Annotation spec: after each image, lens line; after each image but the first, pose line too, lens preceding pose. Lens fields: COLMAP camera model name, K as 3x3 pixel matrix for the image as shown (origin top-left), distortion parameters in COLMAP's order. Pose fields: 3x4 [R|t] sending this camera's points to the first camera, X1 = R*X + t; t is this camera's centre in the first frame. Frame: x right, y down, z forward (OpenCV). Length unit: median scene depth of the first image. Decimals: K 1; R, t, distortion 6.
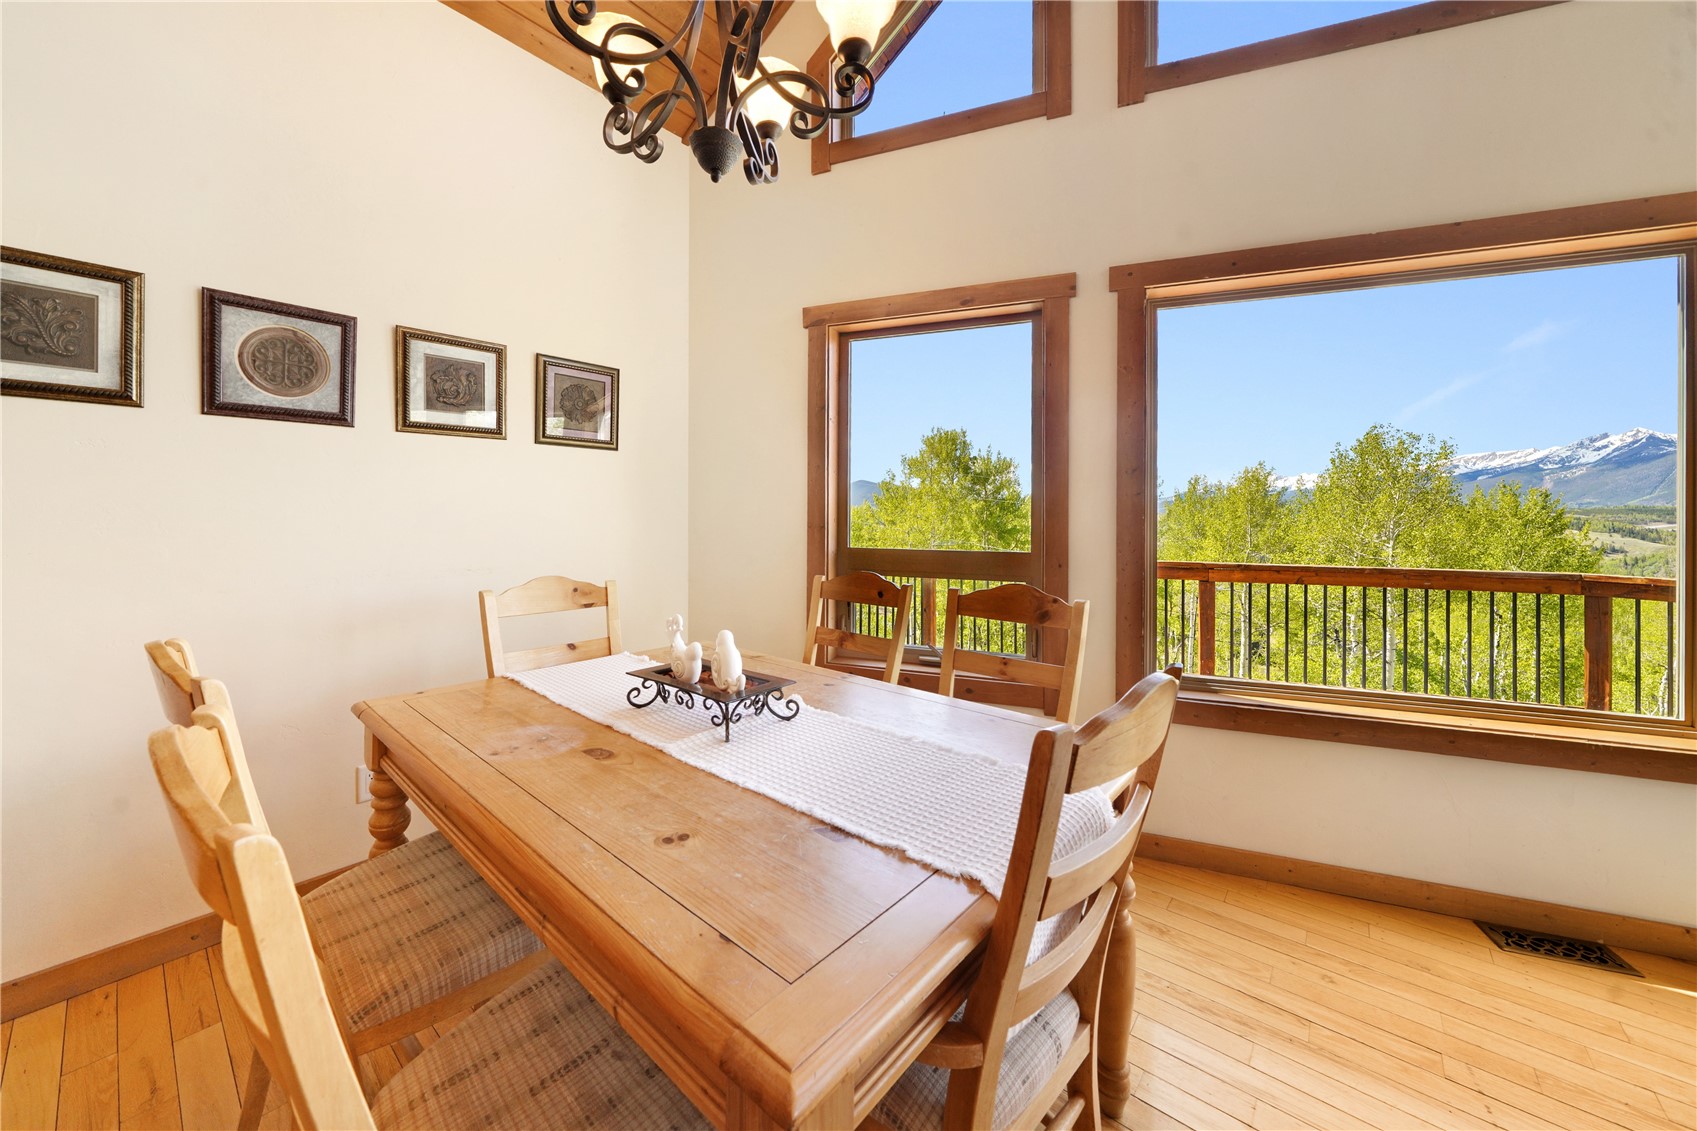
lens RADIAL K [[604.8, 0, 820.6], [0, 604.8, 519.2], [0, 0, 1]] dist [-0.004217, -0.001174]
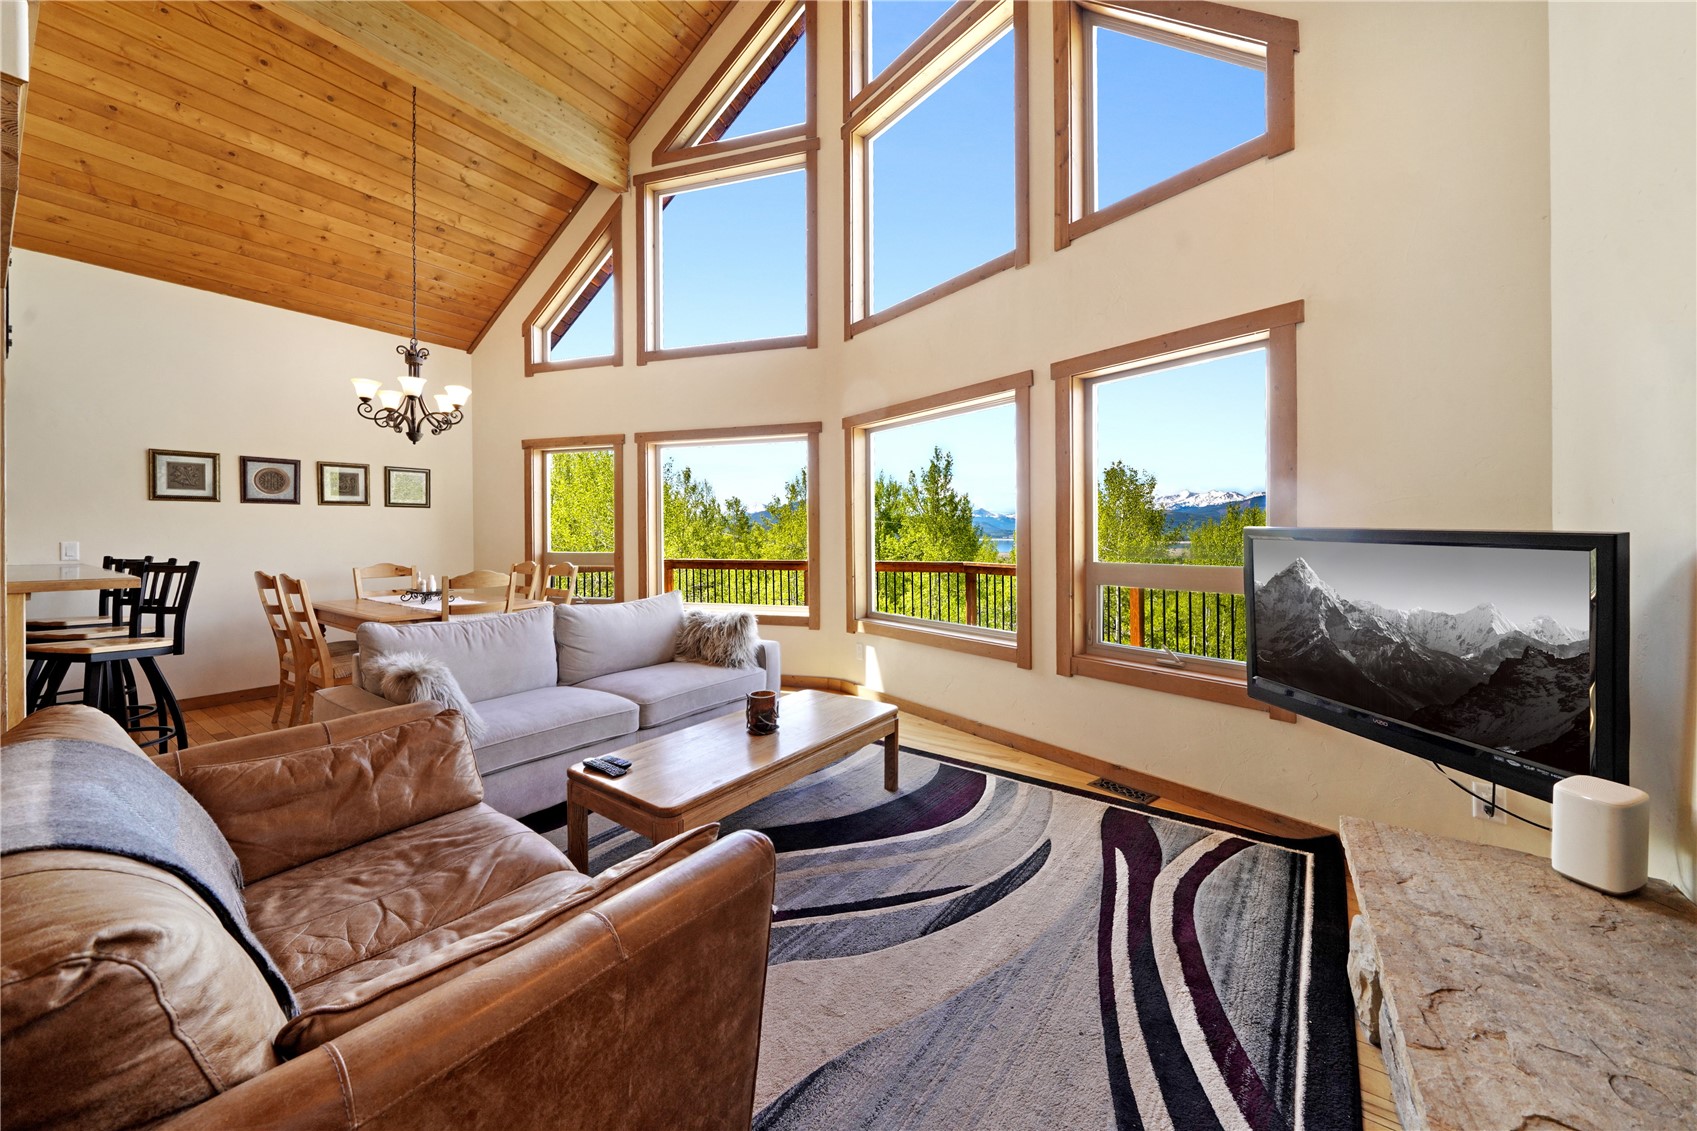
lens RADIAL K [[604.8, 0, 823.3], [0, 604.8, 534.8], [0, 0, 1]] dist [-0.004217, -0.001174]
pose [[0.995063, -0.011187, 0.098610, 0.949124], [0.011845, 0.999911, -0.006099, 0.010619], [-0.098533, 0.007237, 0.995107, -1.417057]]
